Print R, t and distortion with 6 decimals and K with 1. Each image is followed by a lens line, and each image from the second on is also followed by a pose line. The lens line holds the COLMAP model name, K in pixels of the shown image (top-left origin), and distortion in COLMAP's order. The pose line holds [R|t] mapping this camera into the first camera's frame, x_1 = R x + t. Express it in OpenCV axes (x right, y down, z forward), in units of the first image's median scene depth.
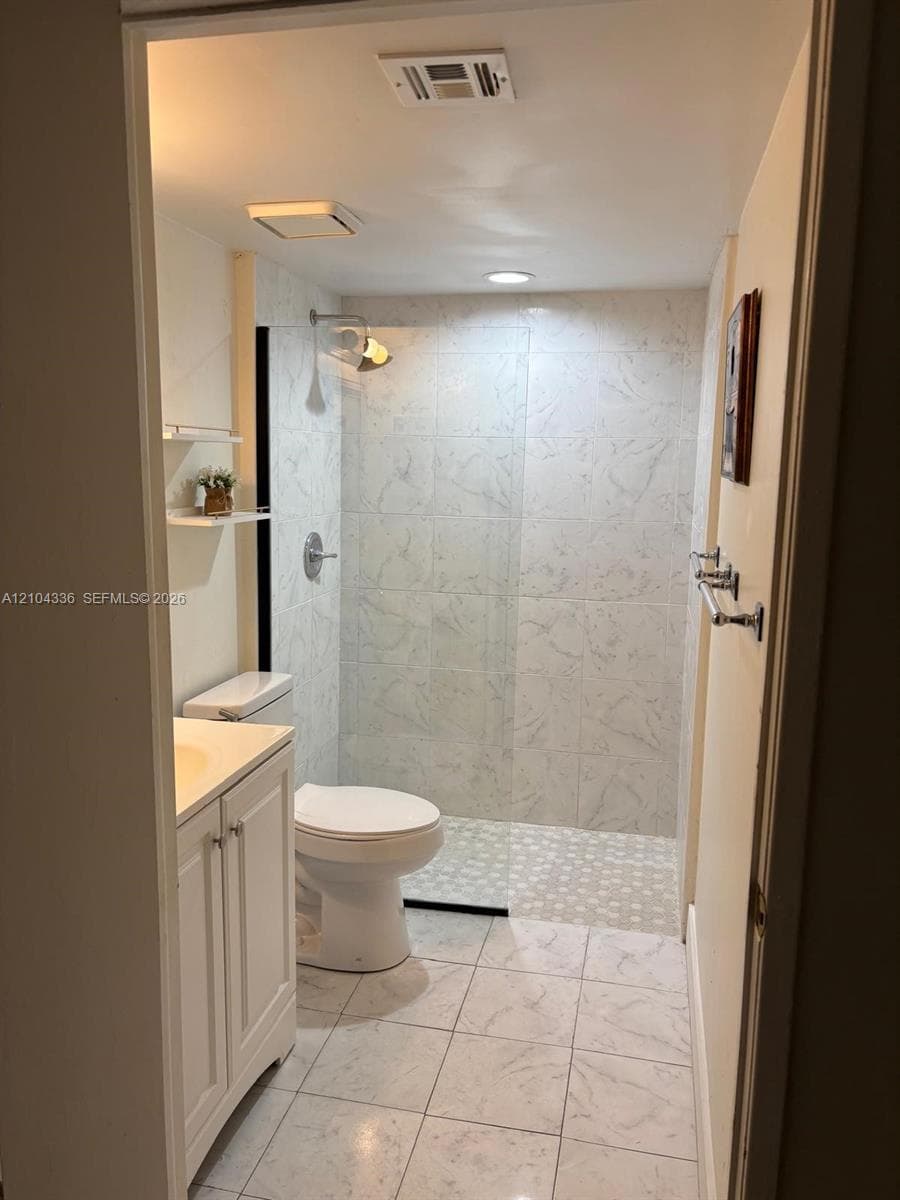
lens RADIAL K [[907.8, 0, 450.0], [0, 907.8, 600.0], [0, 0, 1]] dist [0.021111, -0.008898]
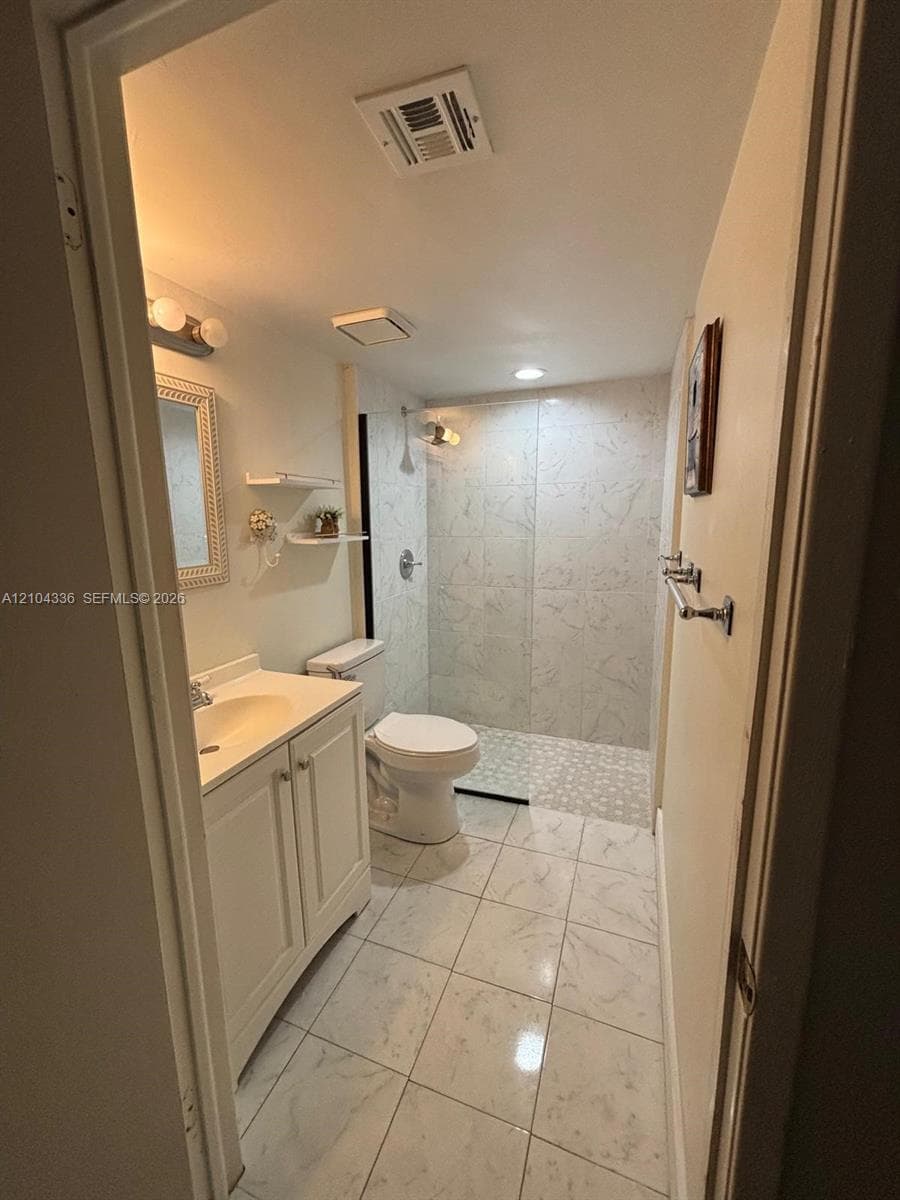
lens RADIAL K [[483.3, 0, 445.6], [0, 483.3, 597.4], [0, 0, 1]] dist [-0.000576, -0.000379]
pose [[0.987454, -0.004542, -0.157840, 0.059850], [0.007038, 0.999859, 0.015258, -0.003818], [0.157749, -0.016178, 0.987347, 0.221913]]
